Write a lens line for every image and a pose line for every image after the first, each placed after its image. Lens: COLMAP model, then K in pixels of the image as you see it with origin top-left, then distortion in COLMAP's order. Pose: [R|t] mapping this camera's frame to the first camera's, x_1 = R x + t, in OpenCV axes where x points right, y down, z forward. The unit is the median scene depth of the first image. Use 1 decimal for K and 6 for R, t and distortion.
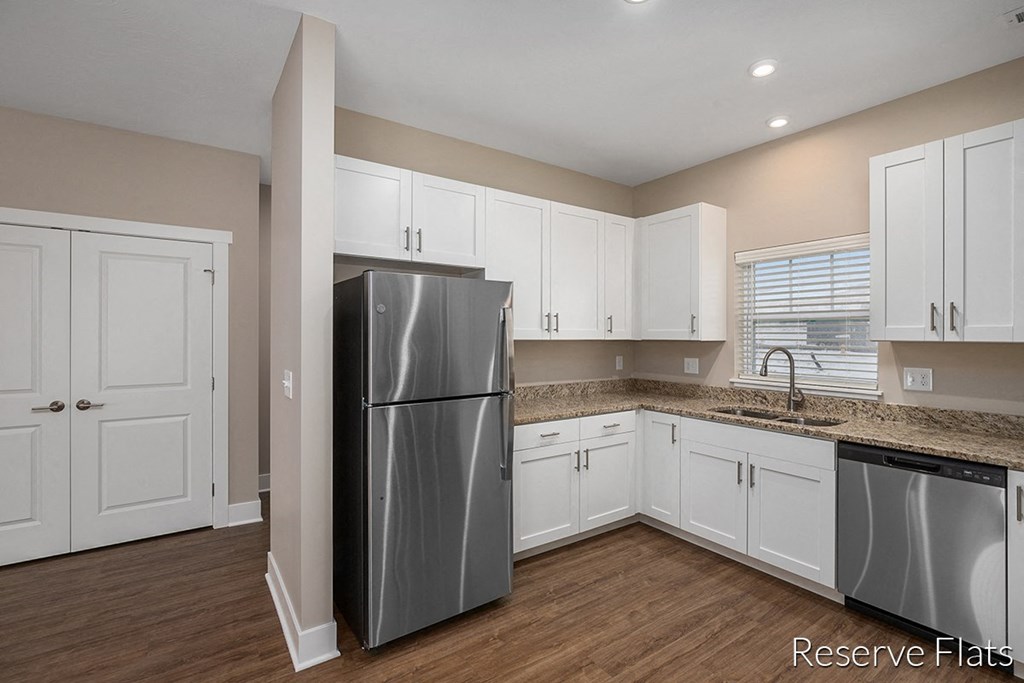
lens RADIAL K [[470.6, 0, 520.4], [0, 470.6, 336.8], [0, 0, 1]] dist [-0.002199, 0.000179]
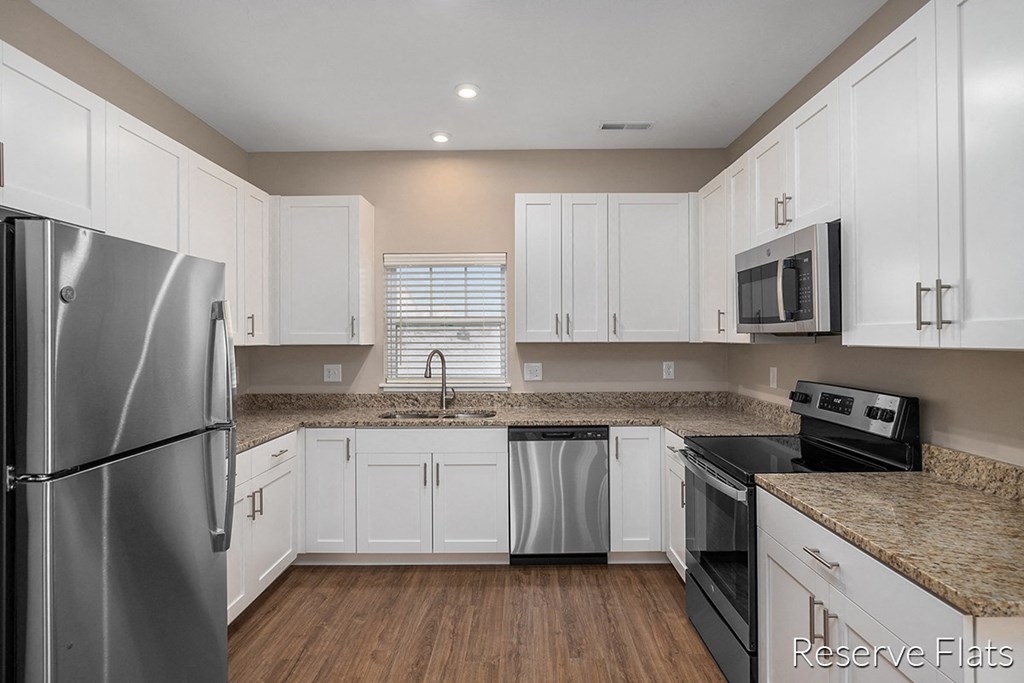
lens RADIAL K [[536.7, 0, 518.9], [0, 536.7, 338.4], [0, 0, 1]] dist [-0.003846, -0.001935]
pose [[0.578083, -0.003504, 0.815970, -0.351466], [0.008829, 0.999959, -0.001961, 0.000577], [-0.815930, 0.008337, 0.578090, 0.162950]]
